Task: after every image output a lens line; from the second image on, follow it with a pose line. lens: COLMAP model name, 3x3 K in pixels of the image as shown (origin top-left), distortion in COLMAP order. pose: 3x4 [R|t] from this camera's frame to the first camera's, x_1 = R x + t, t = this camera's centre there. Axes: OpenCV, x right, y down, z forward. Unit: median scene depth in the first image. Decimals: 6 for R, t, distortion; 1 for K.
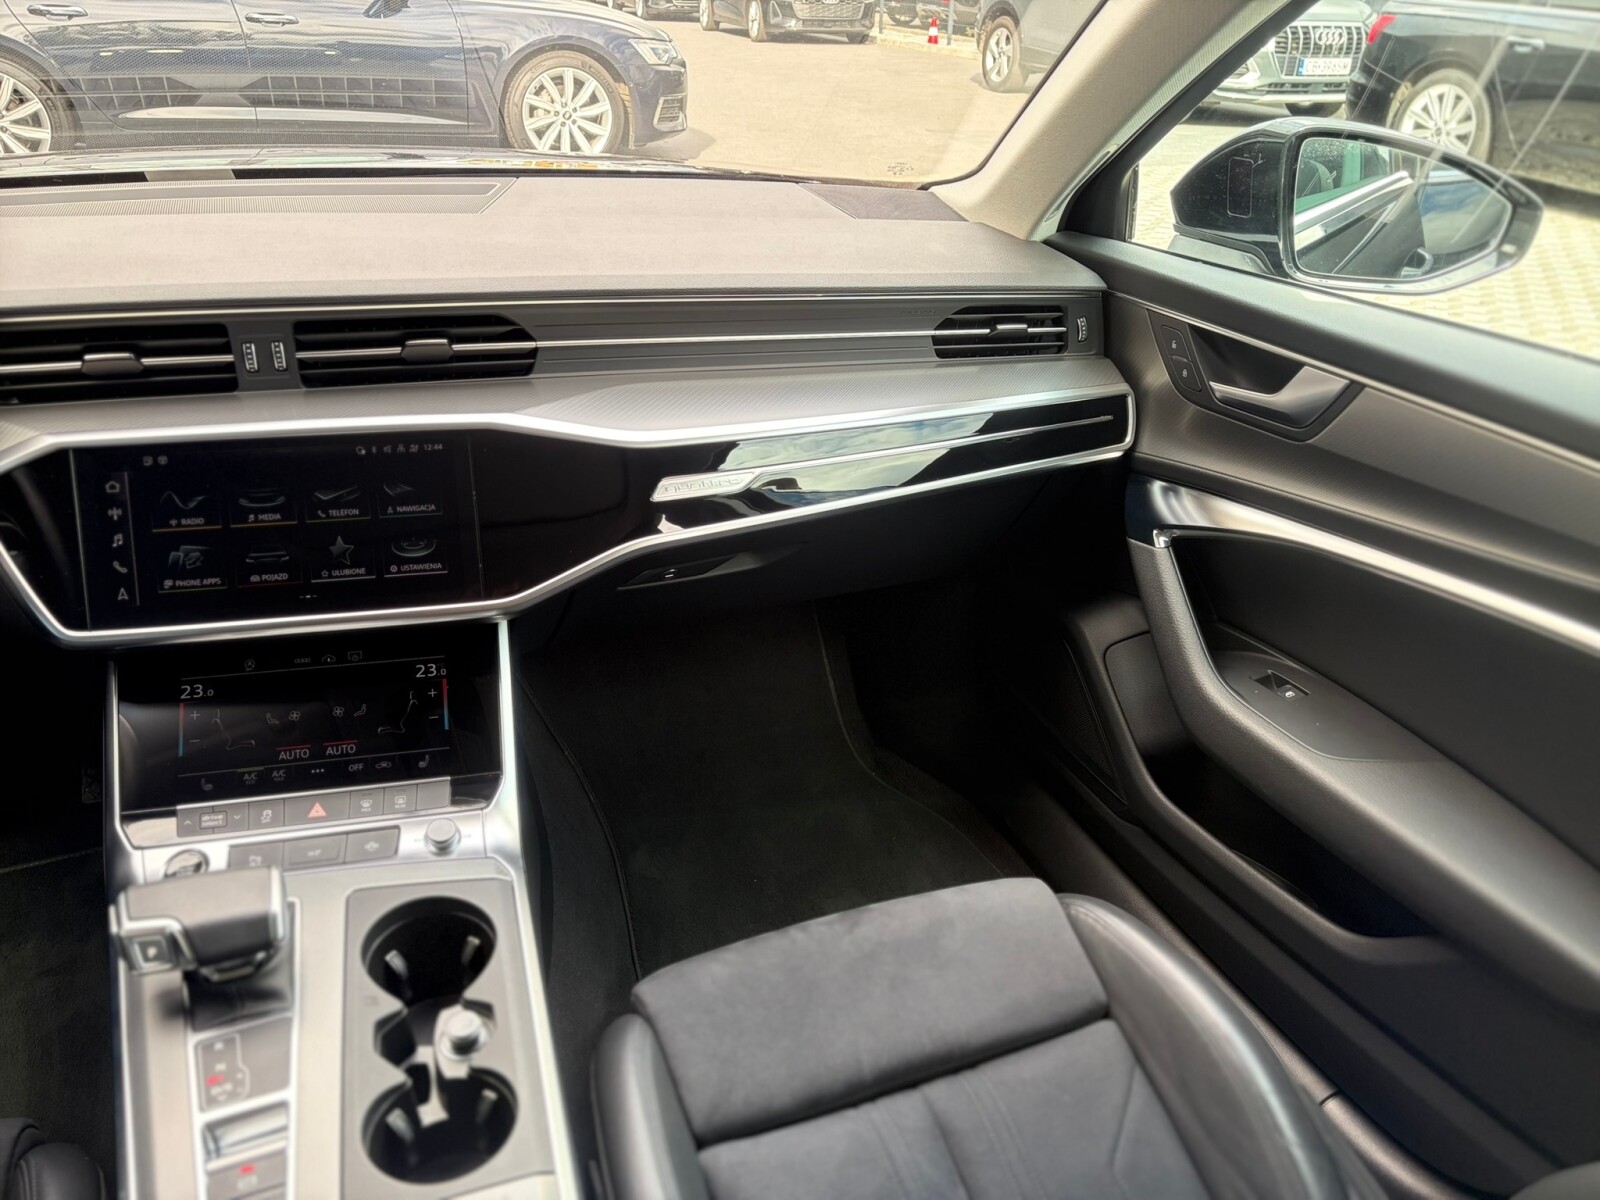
lens RADIAL K [[1221.4, 0, 818.2], [0, 1221.4, 603.9], [0, 0, 1]] dist [0.015979, -0.003069]
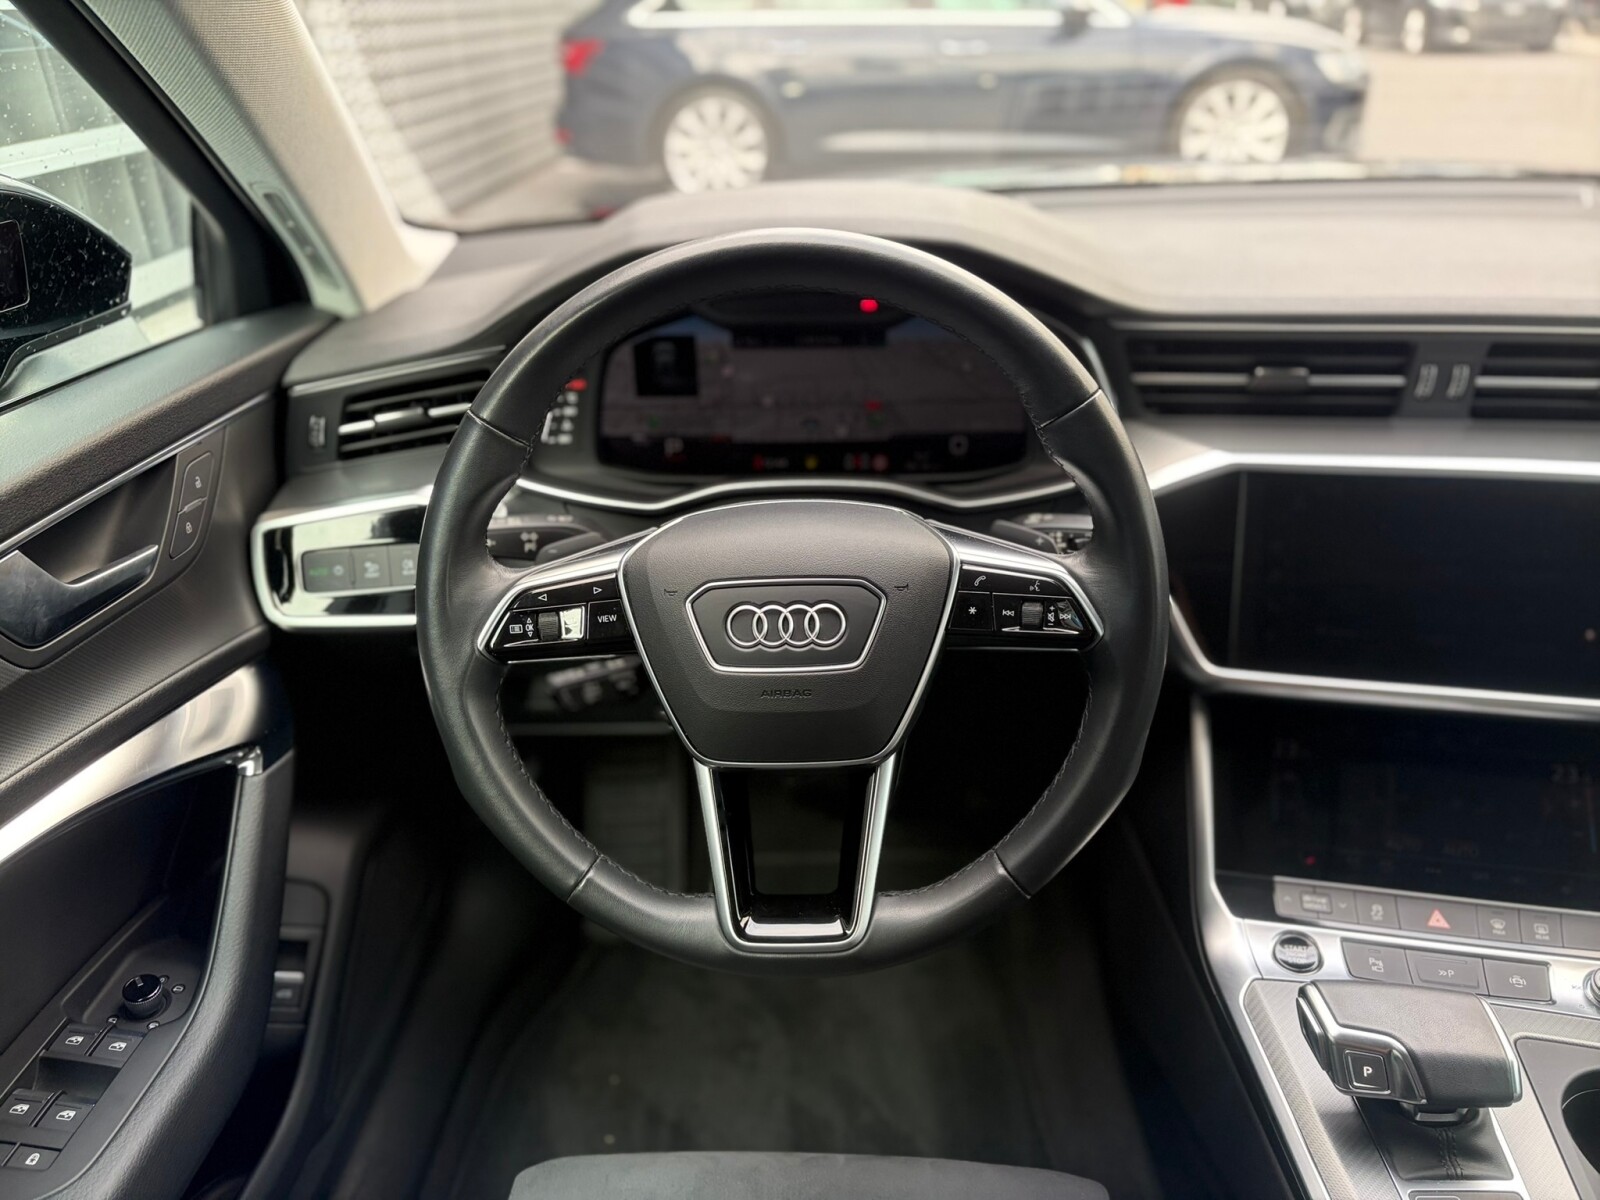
lens RADIAL K [[1223.1, 0, 796.0], [0, 1223.1, 605.1], [0, 0, 1]] dist [0.066413, -0.086821]
pose [[0.901343, 0.143053, -0.408800, -0.485615], [-0.151481, 0.988389, 0.011879, 0.011714], [0.405752, 0.051218, 0.912547, 0.032100]]
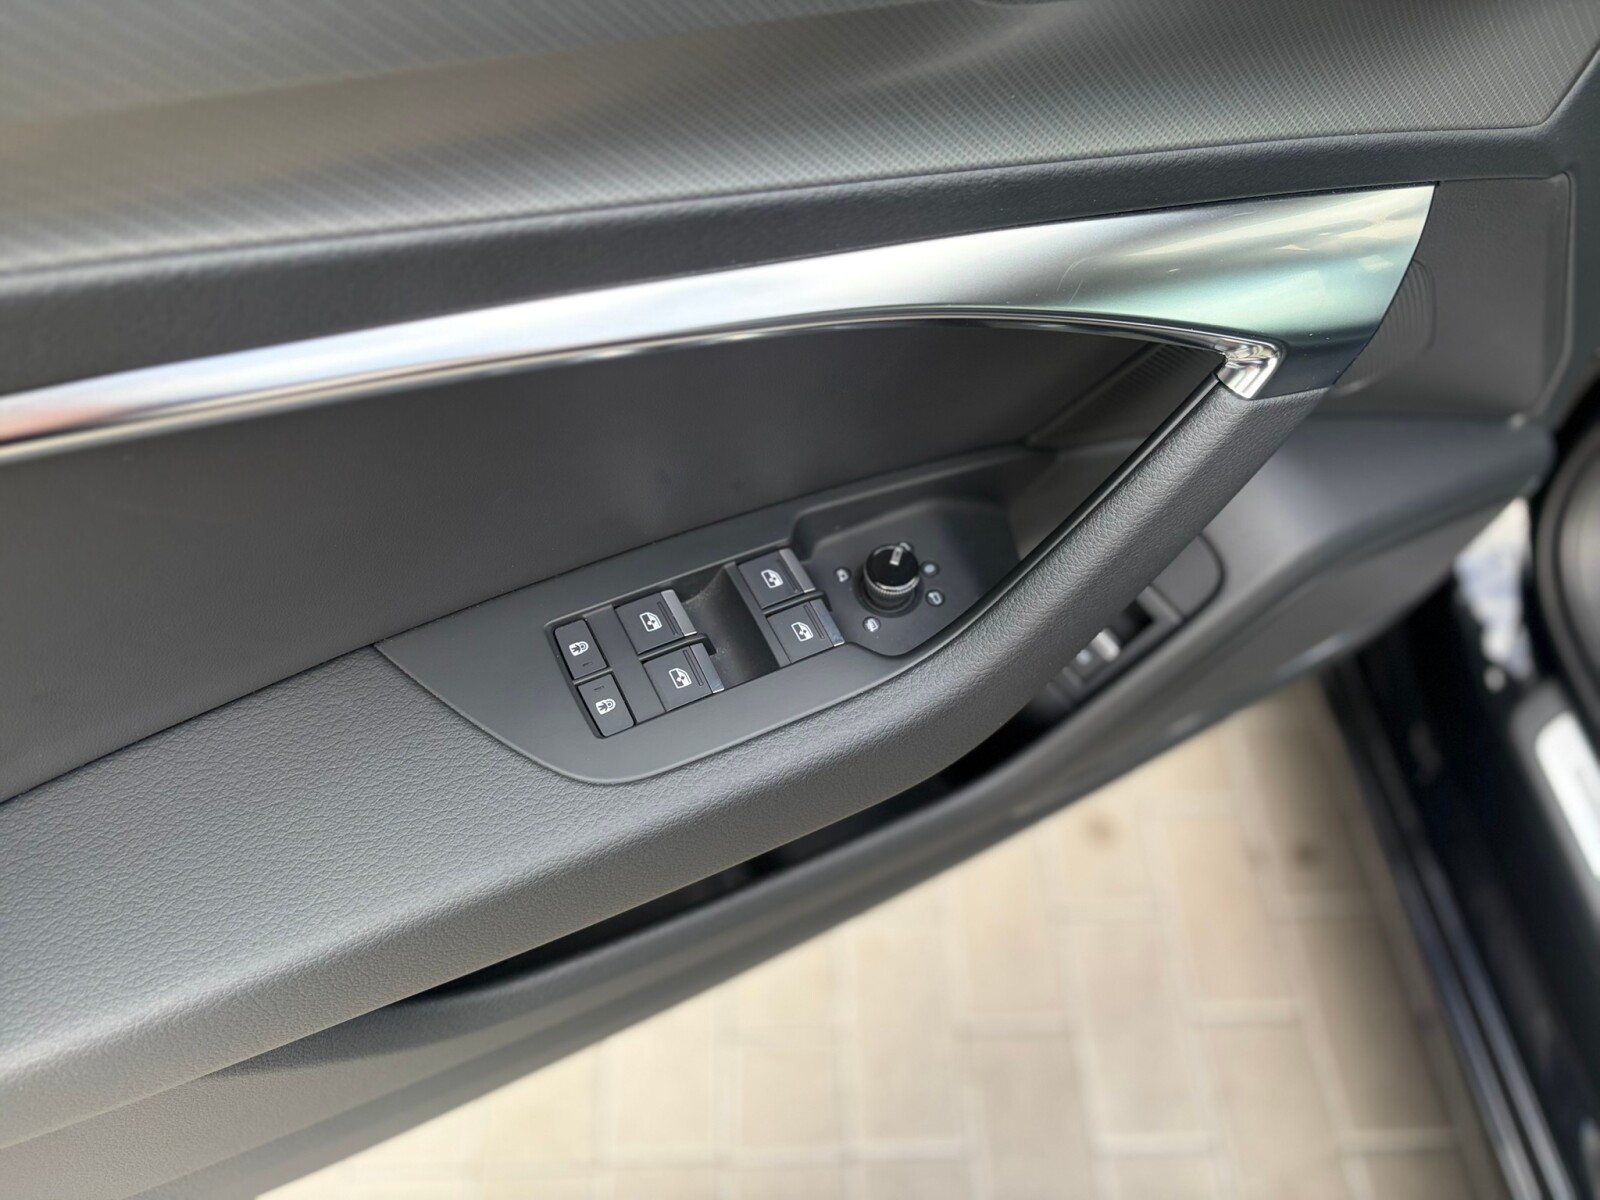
lens RADIAL K [[1223.1, 0, 796.0], [0, 1223.1, 605.1], [0, 0, 1]] dist [0.066413, -0.086821]
pose [[0.094041, 0.765190, -0.636900, -0.816037], [-0.500370, 0.589391, 0.634230, 0.035665], [0.860689, 0.259042, 0.438305, 0.339065]]
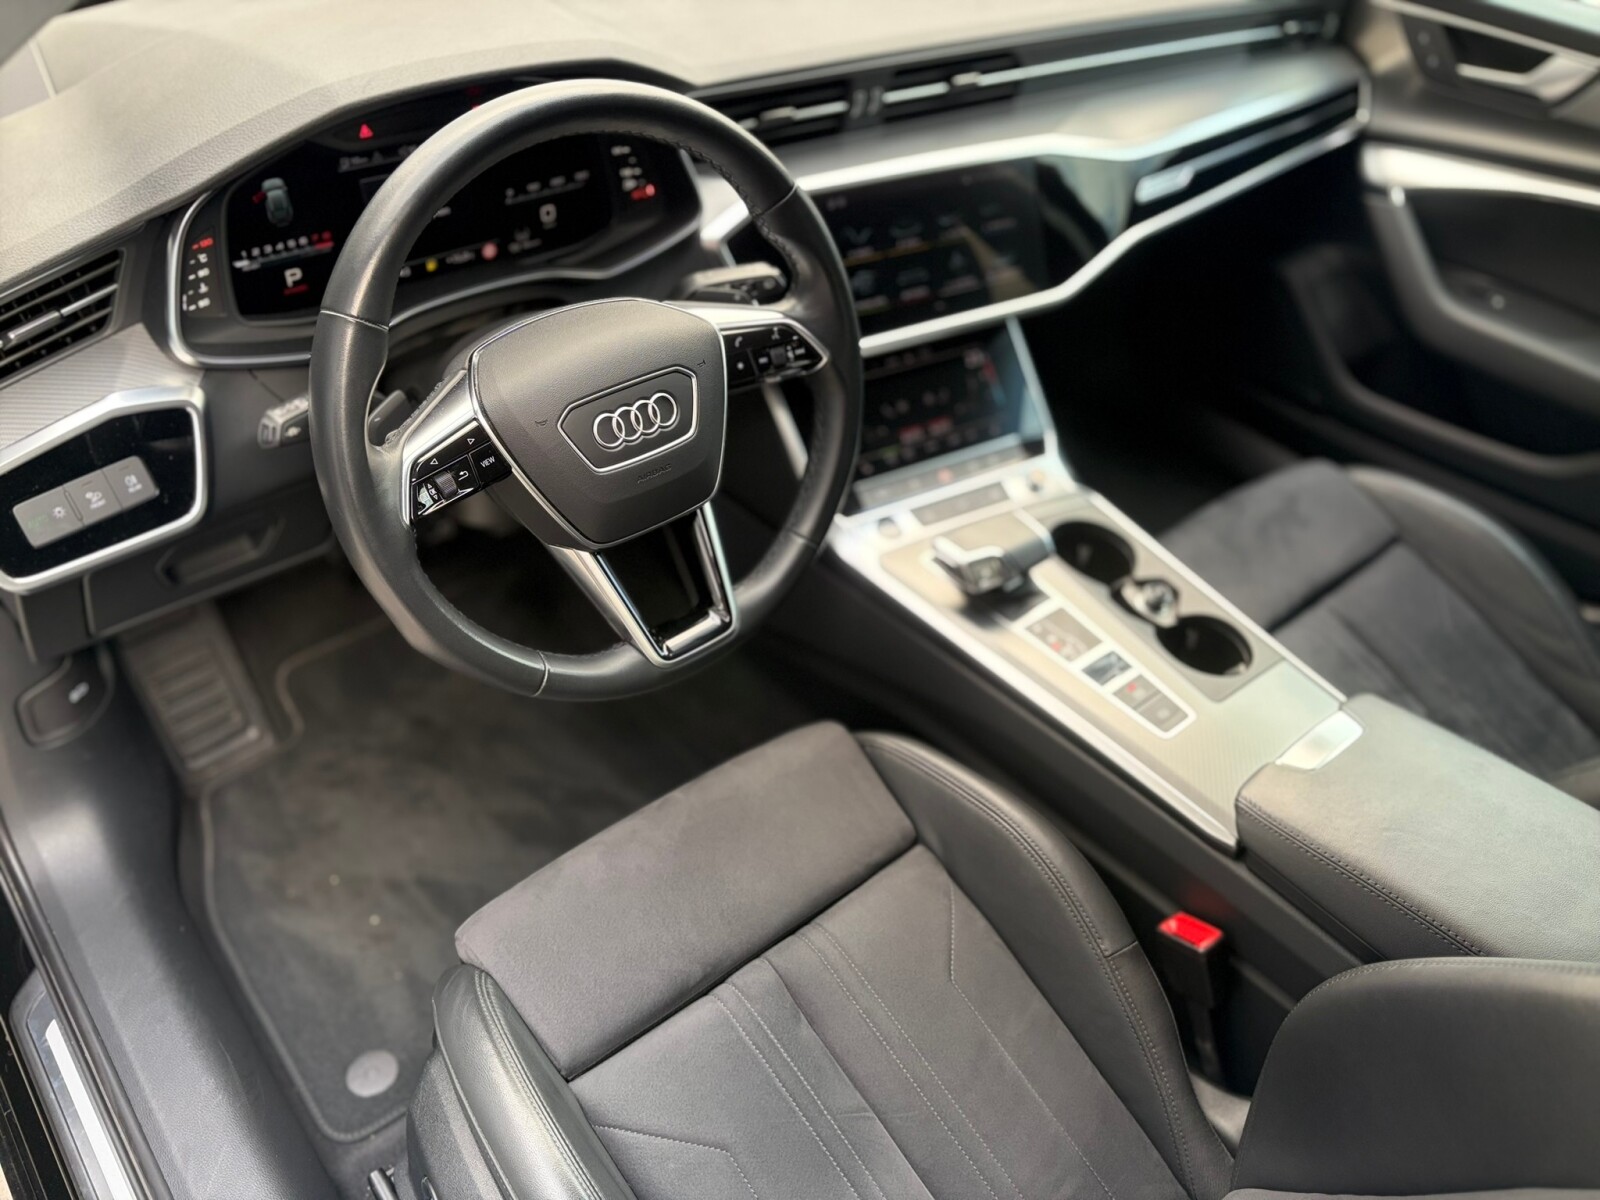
lens RADIAL K [[1223.1, 0, 796.0], [0, 1223.1, 605.1], [0, 0, 1]] dist [0.066413, -0.086821]
pose [[0.954246, -0.171327, 0.245076, -0.894643], [0.104641, 0.959092, 0.263044, -0.056796], [-0.280117, -0.225363, 0.933138, -0.198947]]
